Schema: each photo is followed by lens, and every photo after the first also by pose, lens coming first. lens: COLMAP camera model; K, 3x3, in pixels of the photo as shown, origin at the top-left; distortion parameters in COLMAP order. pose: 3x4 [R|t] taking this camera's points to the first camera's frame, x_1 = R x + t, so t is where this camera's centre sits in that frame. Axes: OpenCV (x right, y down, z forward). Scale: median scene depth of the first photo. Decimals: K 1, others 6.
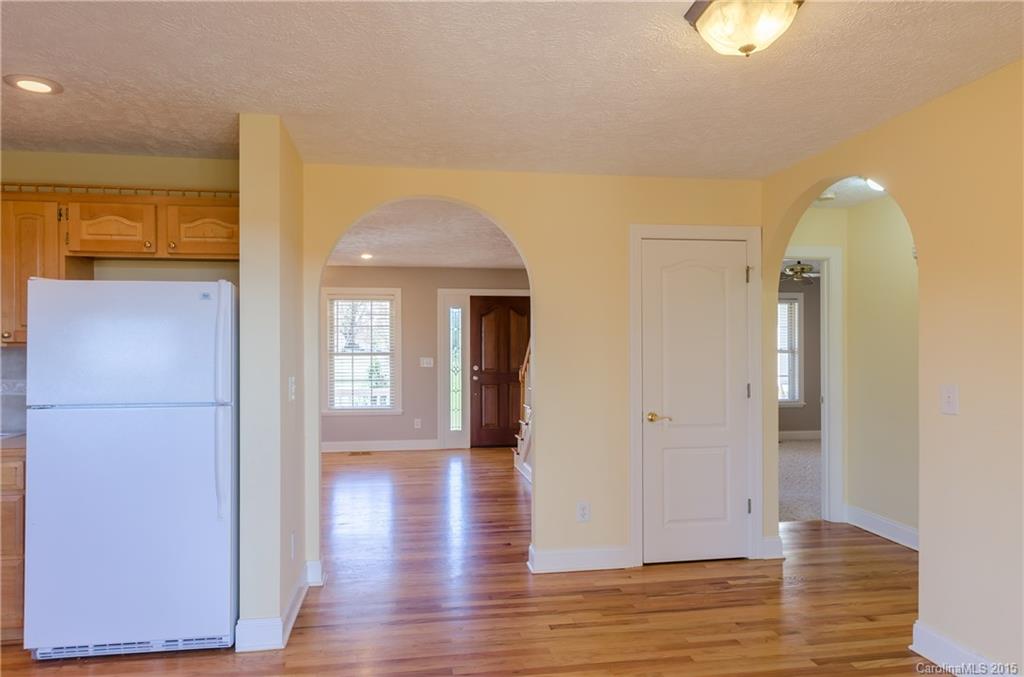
lens RADIAL K [[631.7, 0, 482.1], [0, 631.7, 345.4], [0, 0, 1]] dist [0.004582, 0.004023]
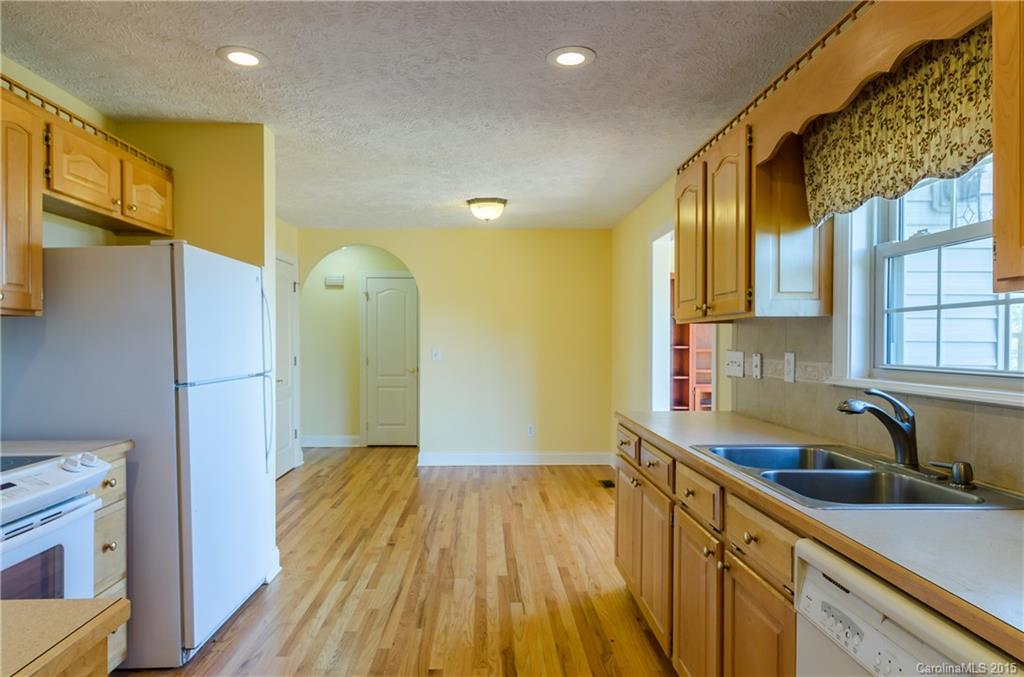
lens RADIAL K [[582.0, 0, 508.3], [0, 582.0, 346.7], [0, 0, 1]] dist [-0.004097, 0.000491]
pose [[0.097368, 0.001829, 0.995247, -0.470024], [-0.005876, 0.999982, -0.001263, 0.016543], [-0.995231, -0.005726, 0.097377, 0.158786]]
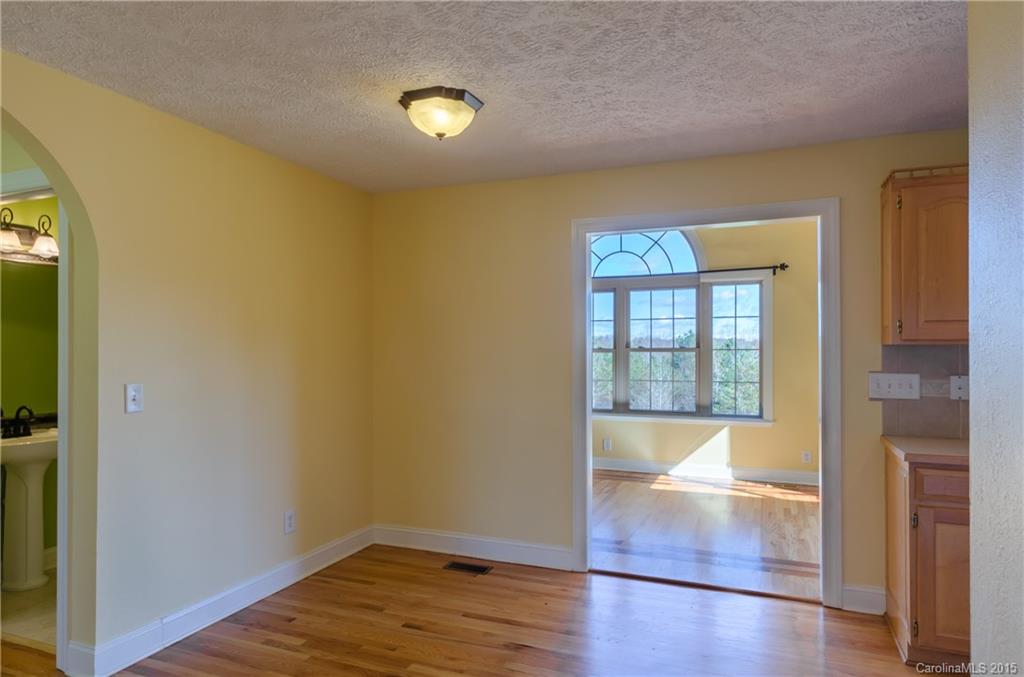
lens RADIAL K [[631.7, 0, 507.3], [0, 631.7, 339.2], [0, 0, 1]] dist [0.004582, 0.004023]
pose [[-0.864029, 0.009290, 0.503357, -0.098608], [0.001301, 0.999868, -0.016219, 0.001565], [-0.503441, -0.013359, -0.863926, 0.502653]]
